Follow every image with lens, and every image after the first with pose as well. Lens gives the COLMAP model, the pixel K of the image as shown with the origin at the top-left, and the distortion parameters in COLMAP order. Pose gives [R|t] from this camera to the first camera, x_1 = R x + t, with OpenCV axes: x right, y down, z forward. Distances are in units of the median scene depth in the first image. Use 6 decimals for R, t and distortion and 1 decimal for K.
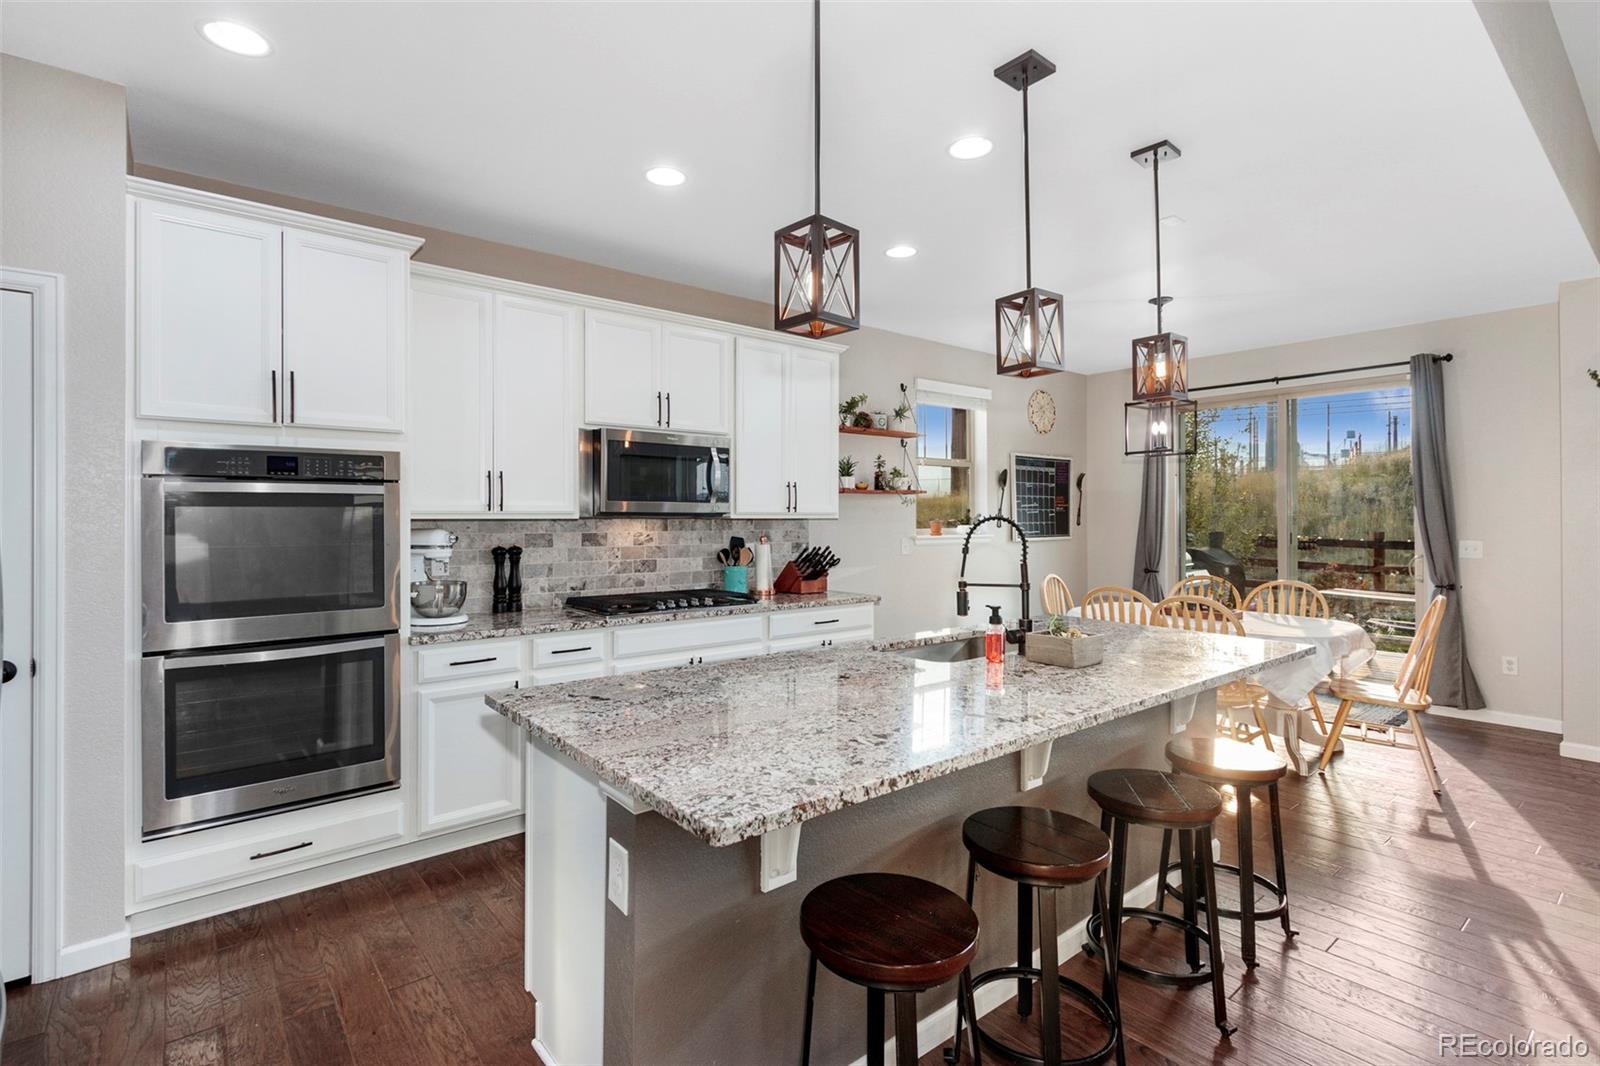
lens RADIAL K [[749.8, 0, 763.0], [0, 749.8, 516.5], [0, 0, 1]] dist [-0.000004, -0.000123]
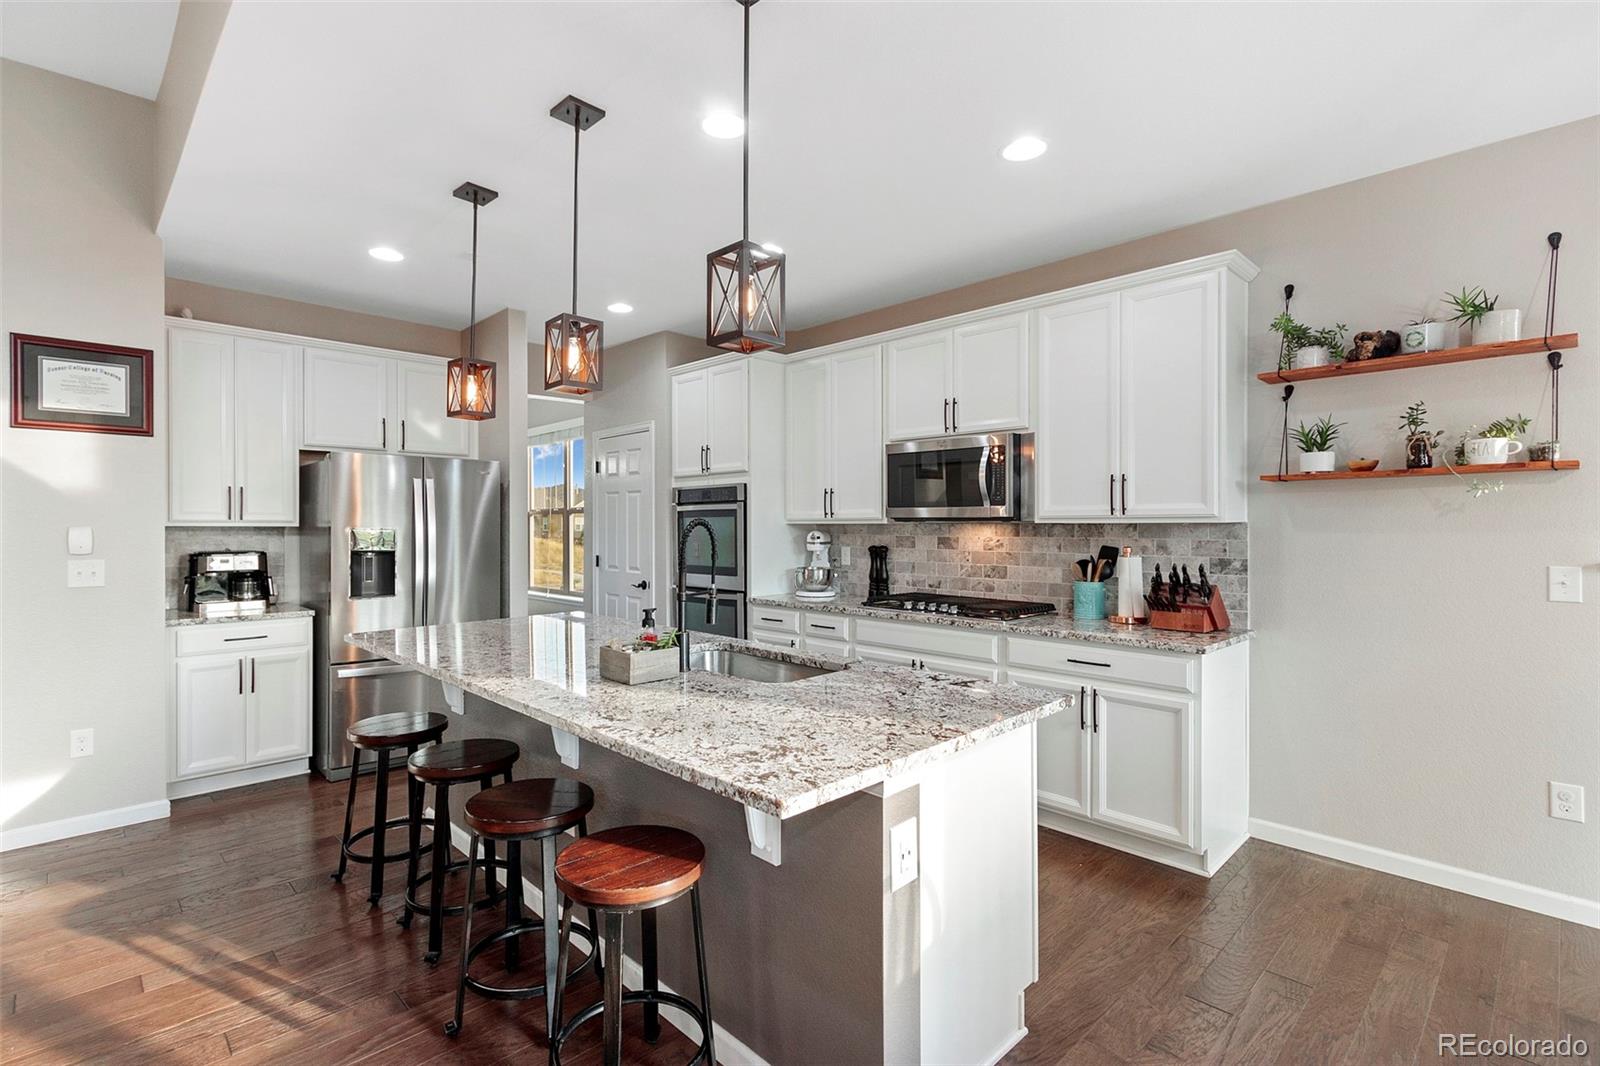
lens RADIAL K [[744.1, 0, 780.7], [0, 744.1, 528.3], [0, 0, 1]] dist [0.001790, -0.000204]
pose [[0.112629, 0.007832, -0.993606, 0.816244], [0.005361, 0.999950, 0.008490, -0.000492], [0.993623, -0.006283, 0.112582, 0.644654]]
